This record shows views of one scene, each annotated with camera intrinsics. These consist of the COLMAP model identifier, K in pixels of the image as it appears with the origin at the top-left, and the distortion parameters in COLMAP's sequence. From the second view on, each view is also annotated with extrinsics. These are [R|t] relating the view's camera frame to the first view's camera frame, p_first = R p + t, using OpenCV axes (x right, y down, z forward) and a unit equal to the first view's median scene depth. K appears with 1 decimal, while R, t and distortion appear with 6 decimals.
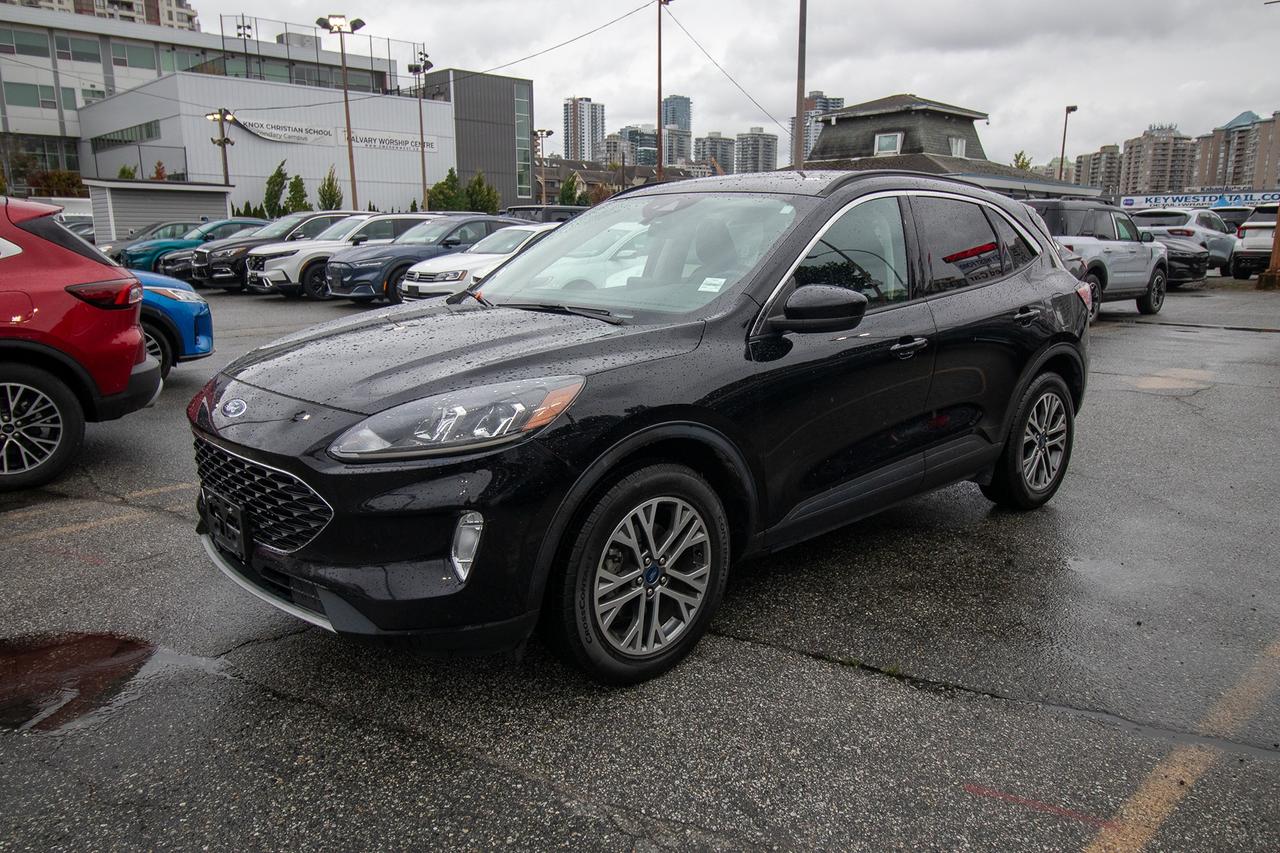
lens RADIAL K [[919.0, 0, 640.0], [0, 919.0, 426.5], [0, 0, 1]] dist [0.014813, -0.003258]
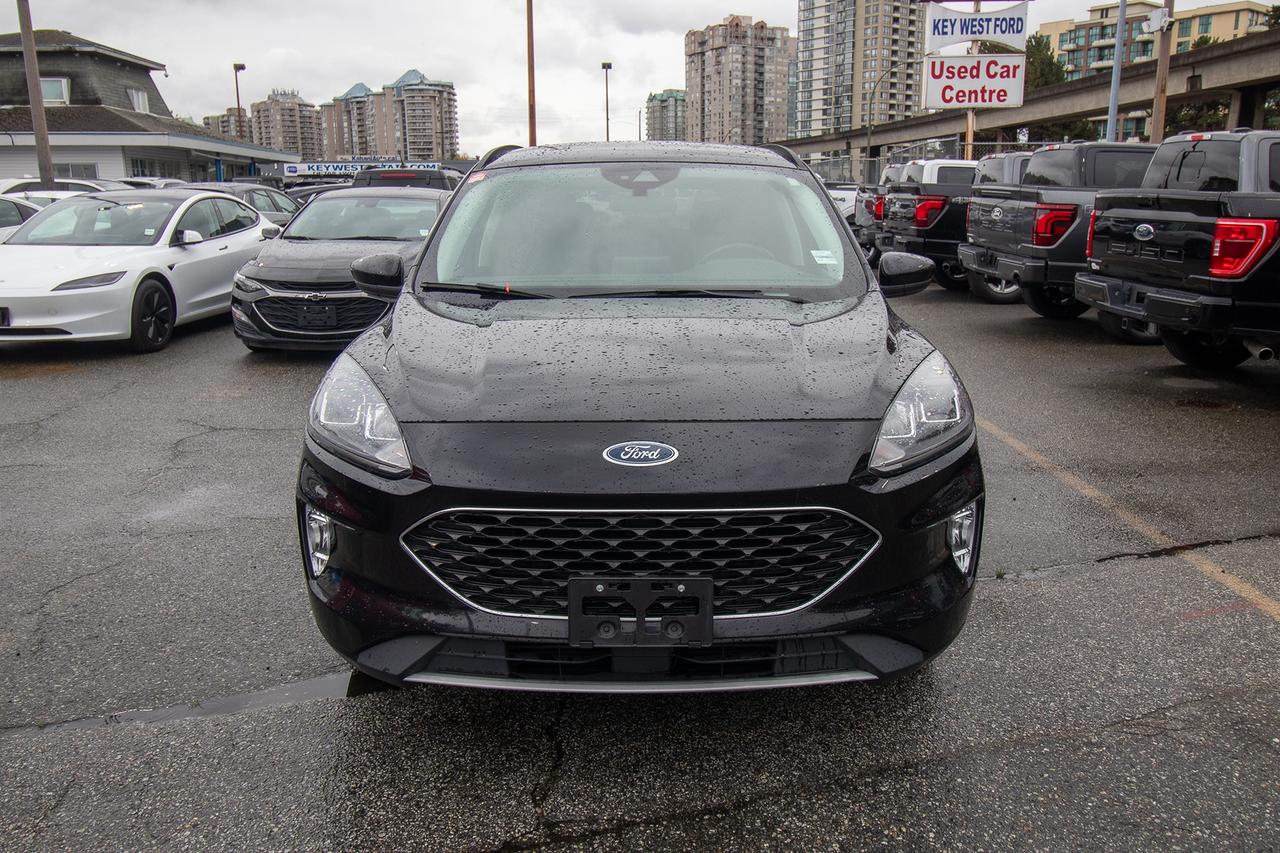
lens RADIAL K [[1017.5, 0, 640.0], [0, 1017.5, 426.5], [0, 0, 1]] dist [0.014146, -0.005135]
pose [[0.673401, -0.165445, 0.720527, -0.073408], [0.157871, 0.984337, 0.078474, -0.007564], [-0.722224, 0.060906, 0.688972, 0.032183]]
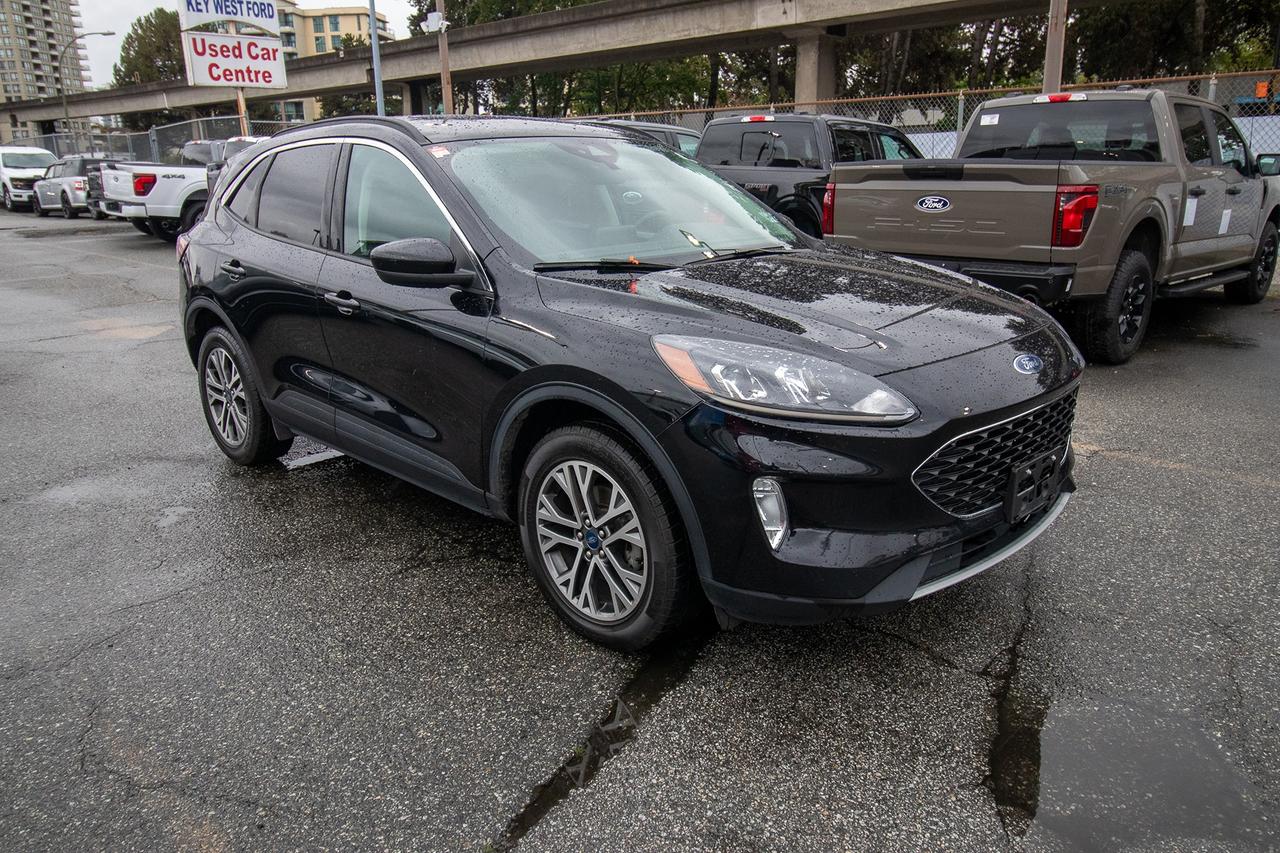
lens RADIAL K [[919.0, 0, 640.0], [0, 919.0, 426.5], [0, 0, 1]] dist [0.014813, -0.003258]
pose [[-0.052383, -0.272933, 0.960606, -0.097349], [0.224056, 0.934191, 0.277646, -0.022645], [-0.973168, 0.229773, 0.012216, 0.100574]]
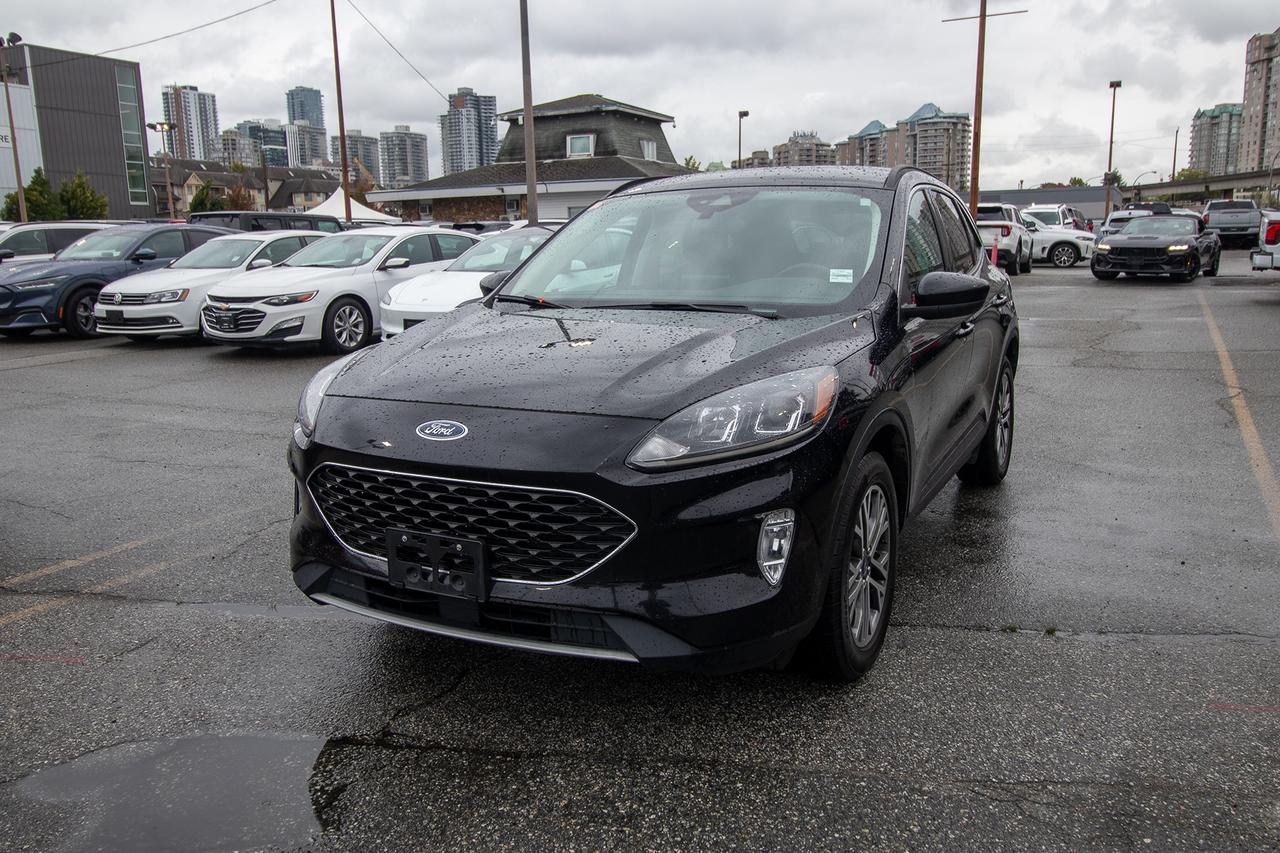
lens RADIAL K [[1017.5, 0, 640.0], [0, 1017.5, 426.5], [0, 0, 1]] dist [0.014146, -0.005135]
pose [[0.940336, -0.078645, 0.331033, -0.042052], [0.087919, 0.996041, -0.013110, 0.000358], [-0.328692, 0.041432, 0.943528, 0.002487]]
